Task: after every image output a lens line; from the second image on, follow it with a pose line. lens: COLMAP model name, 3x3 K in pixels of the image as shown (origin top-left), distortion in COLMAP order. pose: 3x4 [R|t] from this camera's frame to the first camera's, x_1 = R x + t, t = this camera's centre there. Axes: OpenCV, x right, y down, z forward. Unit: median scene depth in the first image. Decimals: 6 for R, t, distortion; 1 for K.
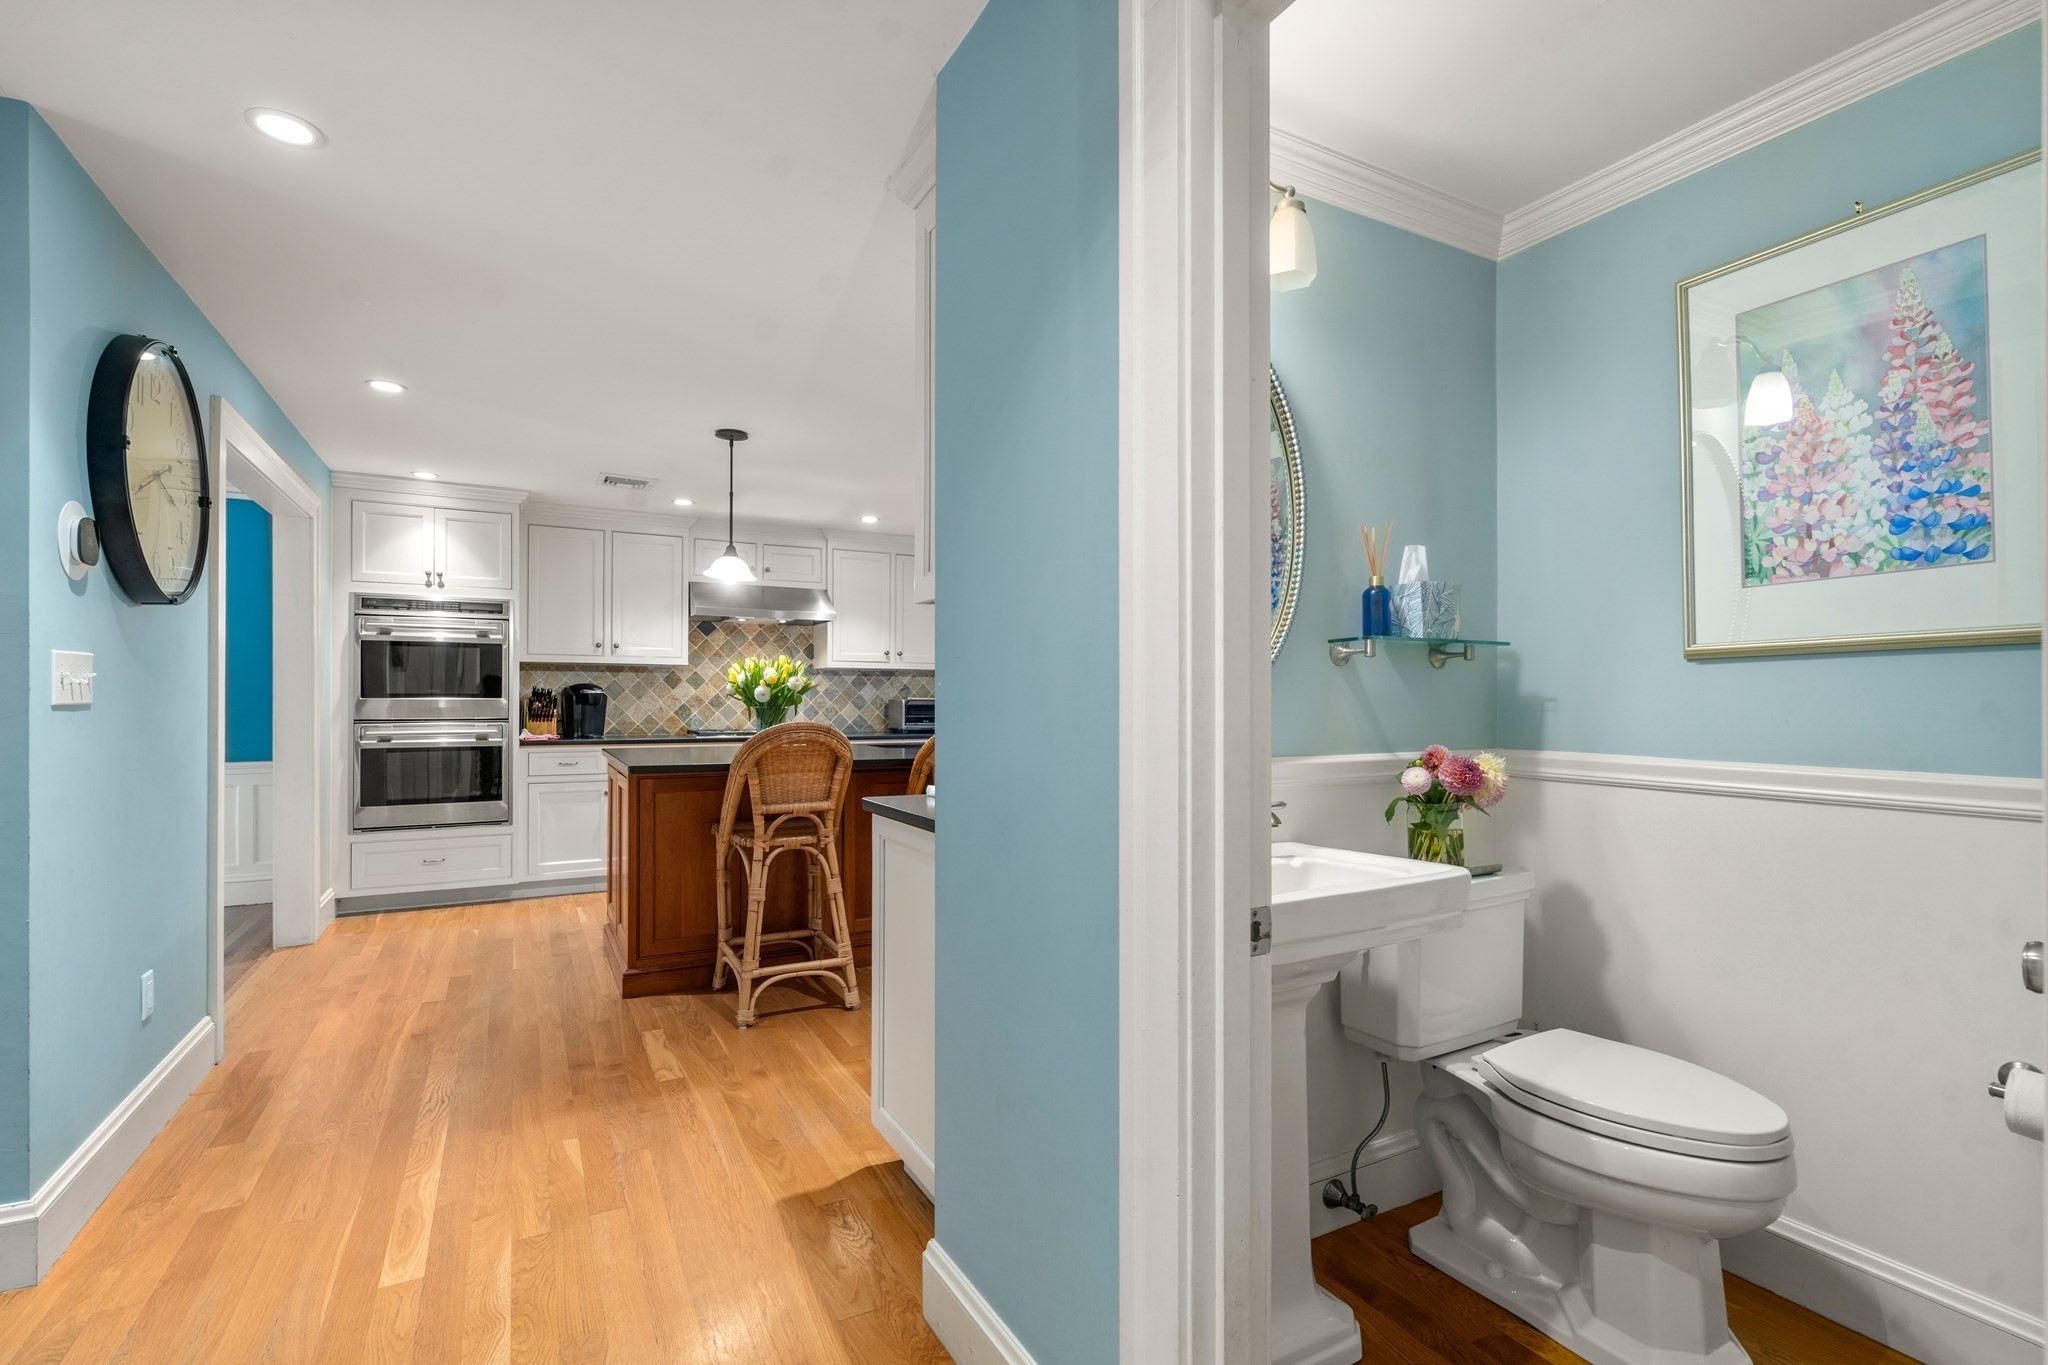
lens RADIAL K [[937.9, 0, 1023.8], [0, 937.9, 691.4], [0, 0, 1]] dist [0.000313, 0.000165]
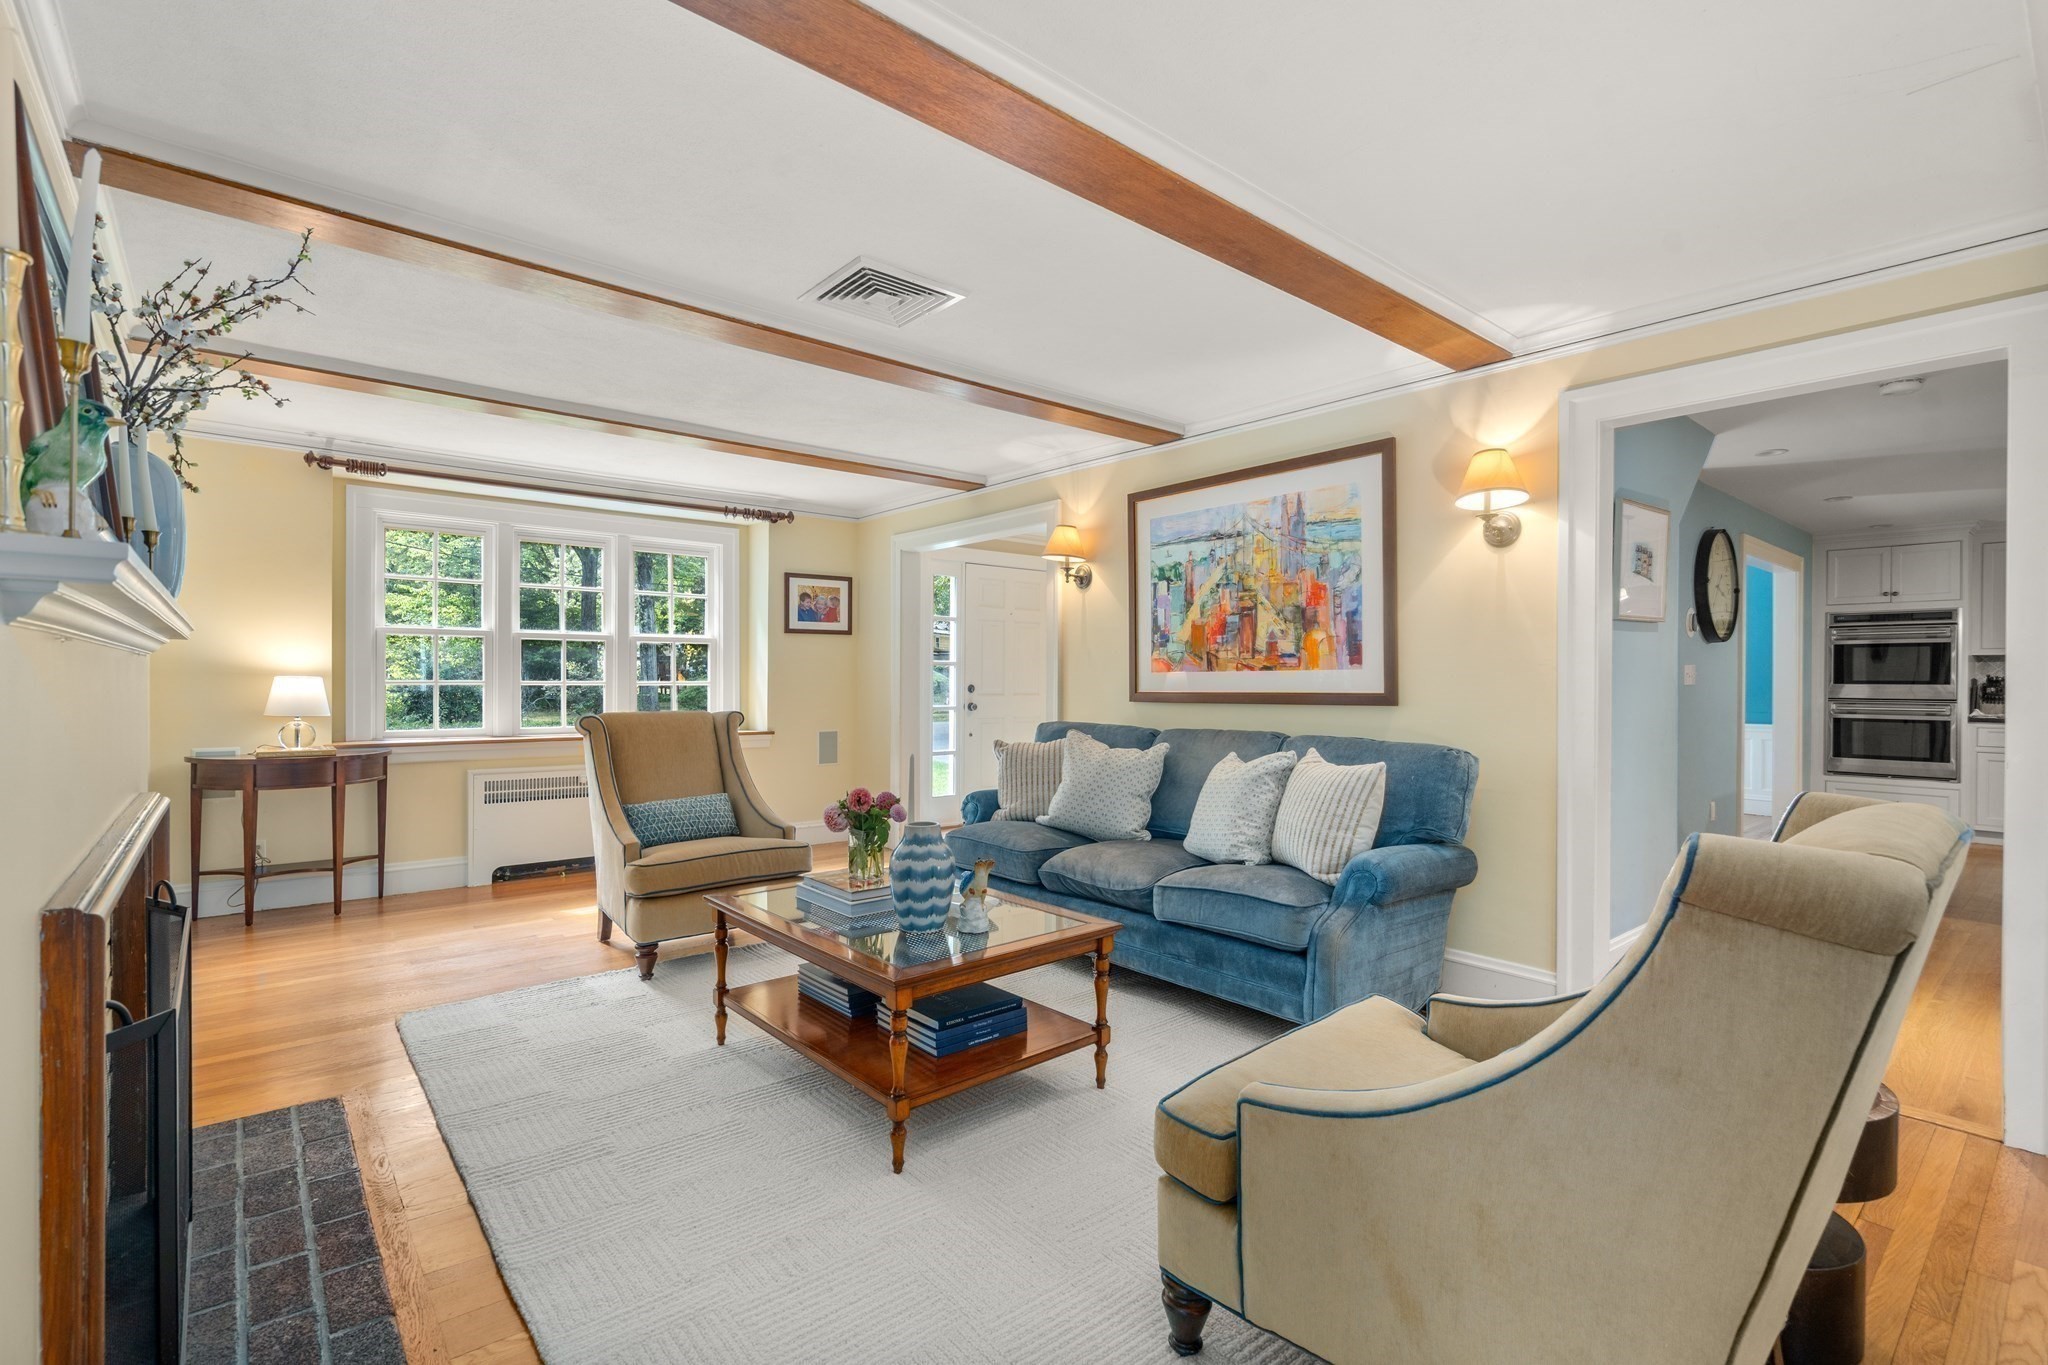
lens RADIAL K [[922.8, 0, 1021.4], [0, 922.8, 682.6], [0, 0, 1]] dist [0.000498, 0.000431]
pose [[0.201191, 0.003924, -0.979544, 0.445166], [0.000384, 0.999992, 0.004085, -0.000782], [0.979552, -0.001198, 0.201188, -0.527751]]
